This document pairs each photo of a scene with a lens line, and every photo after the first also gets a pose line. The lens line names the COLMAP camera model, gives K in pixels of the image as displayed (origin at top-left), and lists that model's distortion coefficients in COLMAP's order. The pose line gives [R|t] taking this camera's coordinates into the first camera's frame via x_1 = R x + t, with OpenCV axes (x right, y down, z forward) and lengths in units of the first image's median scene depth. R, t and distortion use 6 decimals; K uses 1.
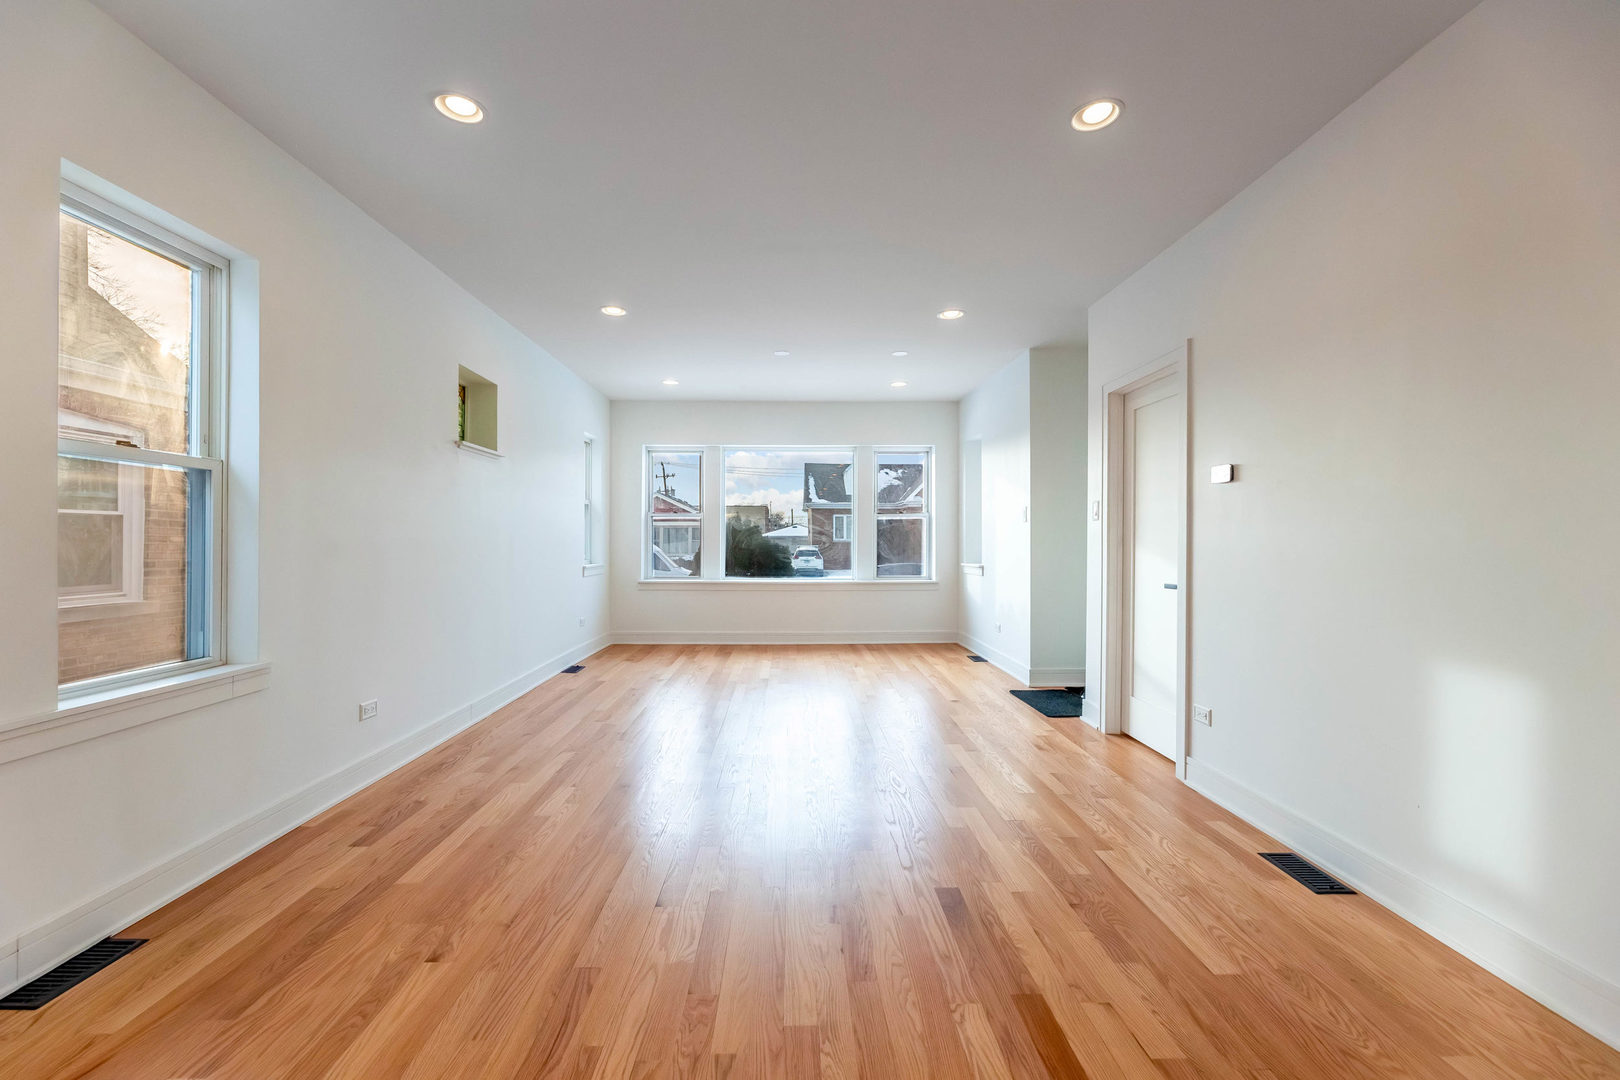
lens RADIAL K [[661.2, 0, 810.0], [0, 661.2, 540.0], [0, 0, 1]] dist [-0.000340, -0.000304]
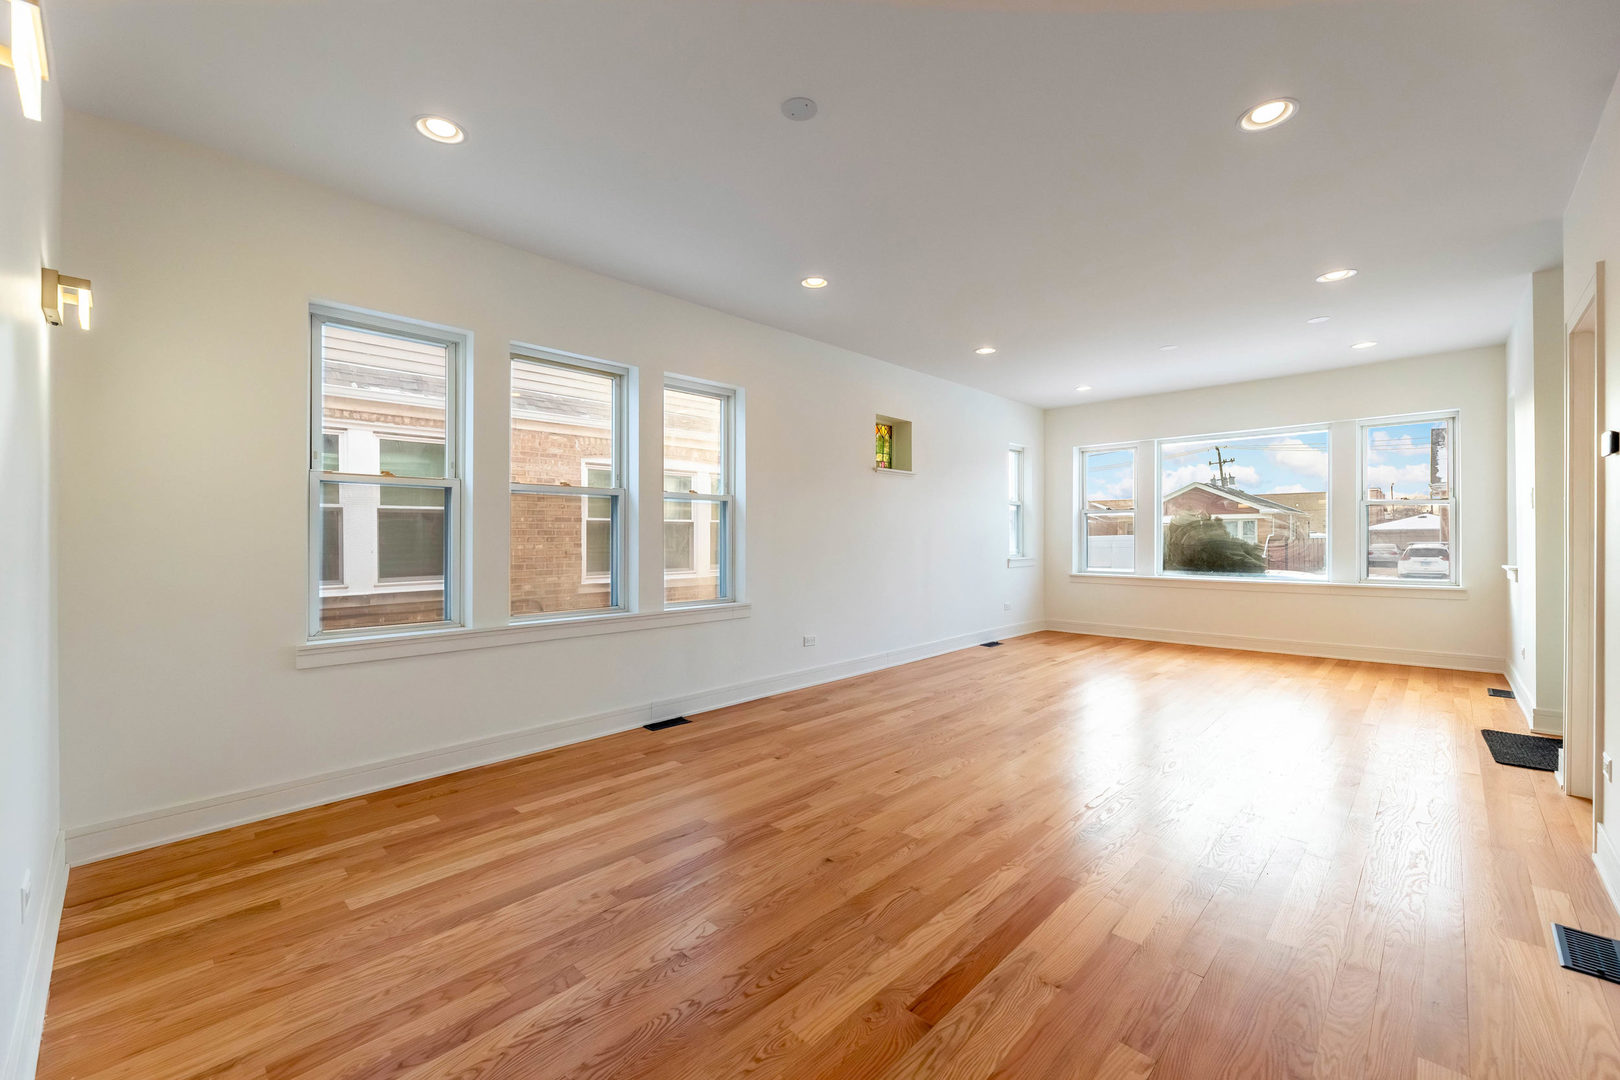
lens RADIAL K [[663.5, 0, 810.0], [0, 663.5, 540.0], [0, 0, 1]] dist [0.000551, 0.000128]
pose [[0.710253, -0.000546, -0.703946, 0.372698], [0.004781, 0.999980, 0.004049, 0.000848], [0.703930, -0.006241, 0.710242, -0.125559]]
